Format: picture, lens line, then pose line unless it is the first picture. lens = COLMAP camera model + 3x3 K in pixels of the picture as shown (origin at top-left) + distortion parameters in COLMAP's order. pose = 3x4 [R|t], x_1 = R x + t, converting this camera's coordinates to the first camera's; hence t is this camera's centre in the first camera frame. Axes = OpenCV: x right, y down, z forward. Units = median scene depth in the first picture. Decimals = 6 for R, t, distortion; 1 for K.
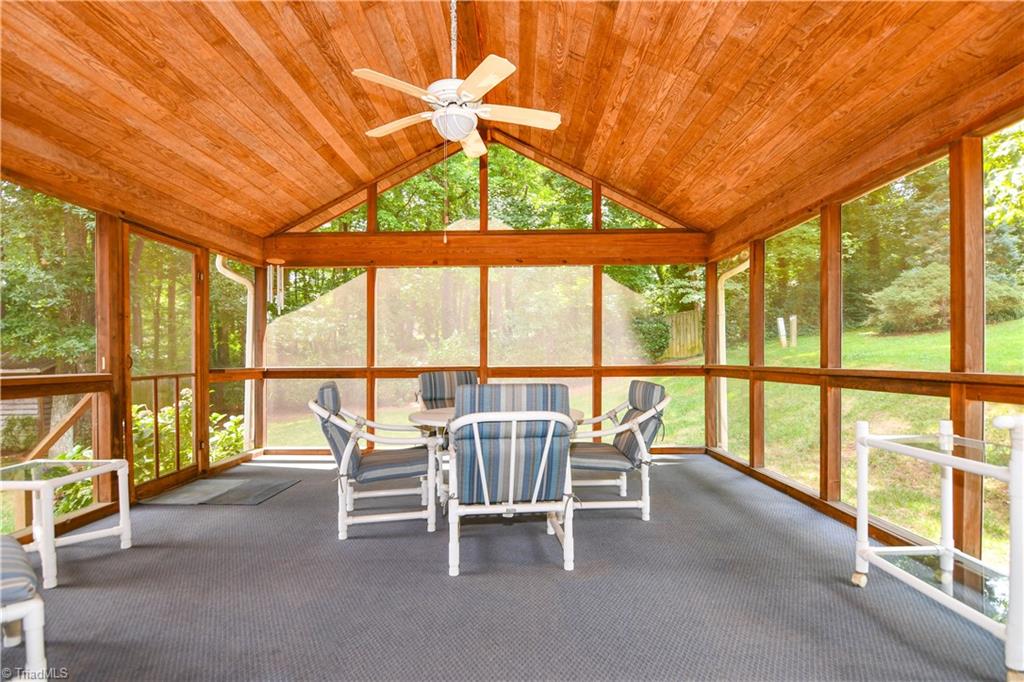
lens RADIAL K [[486.4, 0, 506.6], [0, 486.4, 352.6], [0, 0, 1]] dist [0.004334, -0.001153]
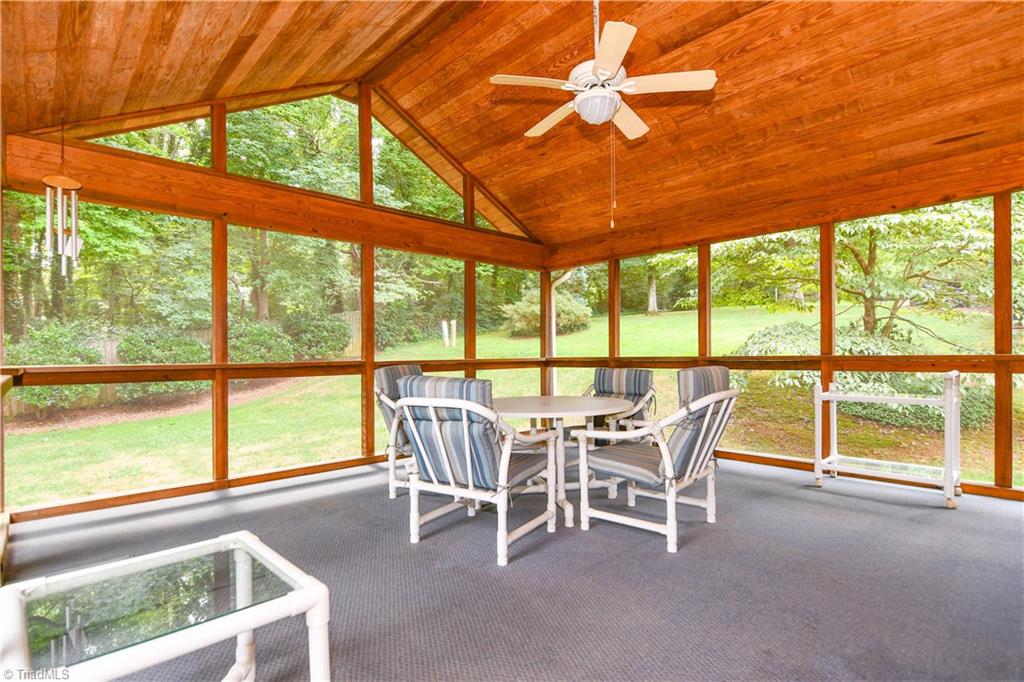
lens RADIAL K [[486.4, 0, 506.6], [0, 486.4, 352.6], [0, 0, 1]] dist [0.004334, -0.001153]
pose [[0.741232, 0.002505, 0.671244, -0.545979], [-0.002795, 0.999996, -0.000645, 0.015943], [-0.671243, -0.001398, 0.741236, 0.240232]]
